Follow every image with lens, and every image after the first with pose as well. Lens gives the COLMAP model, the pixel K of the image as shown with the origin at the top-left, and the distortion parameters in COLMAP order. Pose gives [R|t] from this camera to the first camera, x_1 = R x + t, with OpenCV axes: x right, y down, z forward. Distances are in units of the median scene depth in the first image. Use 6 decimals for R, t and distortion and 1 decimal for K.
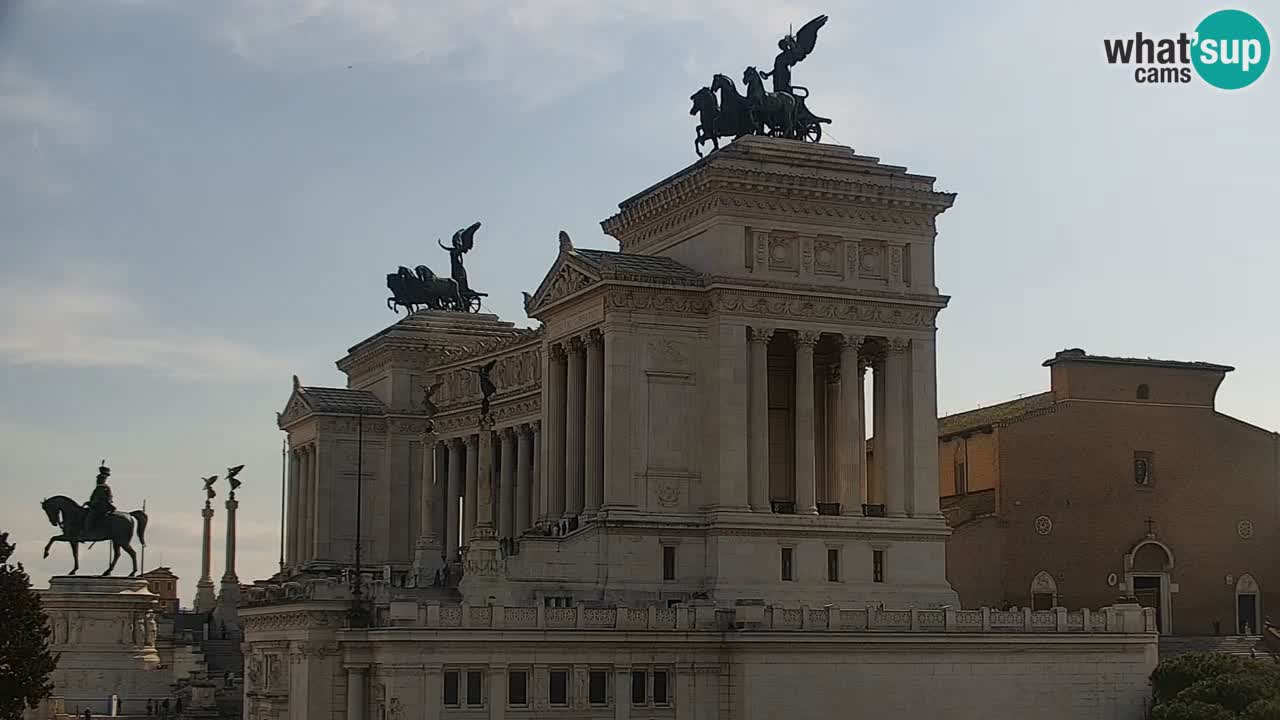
lens RADIAL K [[1798.6, 0, 638.3], [0, 1798.6, 411.5], [0, 0, 1]] dist [-0.112908, -0.020041]
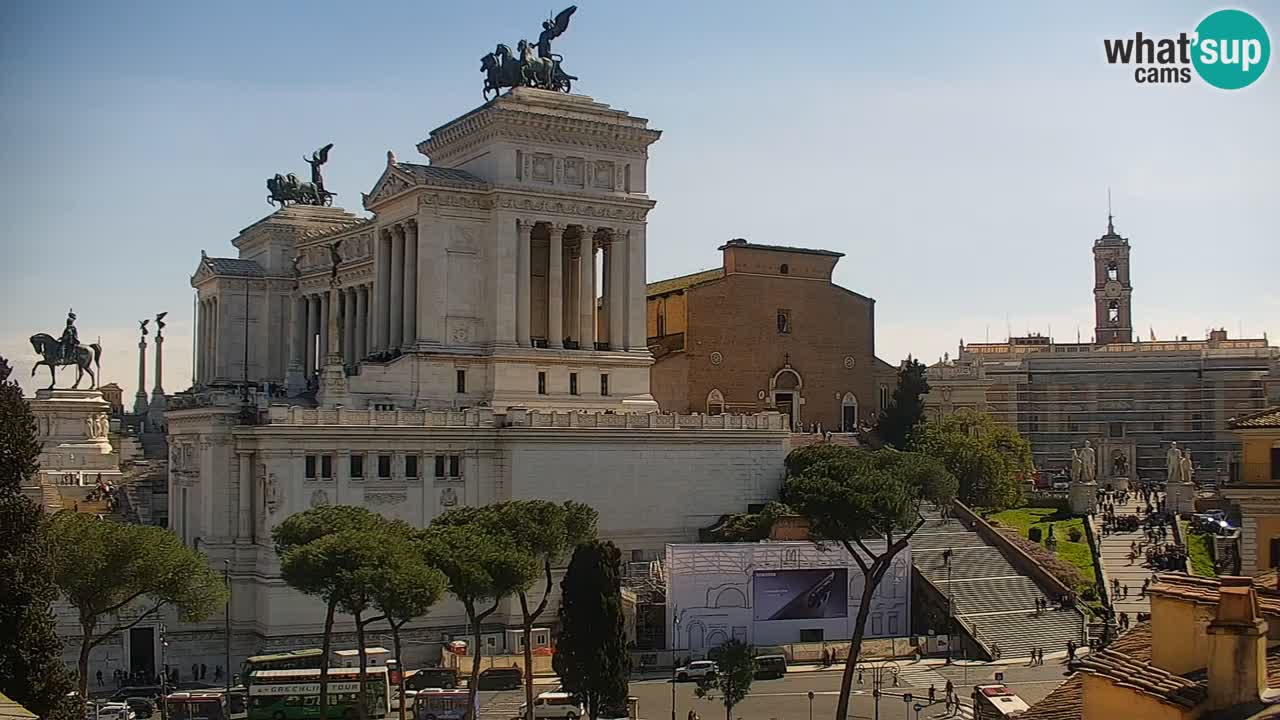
lens RADIAL K [[1556.1, 0, 643.2], [0, 1556.1, 354.6], [0, 0, 1]] dist [0.080692, 0.000734]
pose [[0.987600, 0.008923, 0.156739, -0.036462], [-0.019231, 0.997741, 0.064374, -0.021966], [-0.155810, -0.066590, 0.985540, -0.272777]]
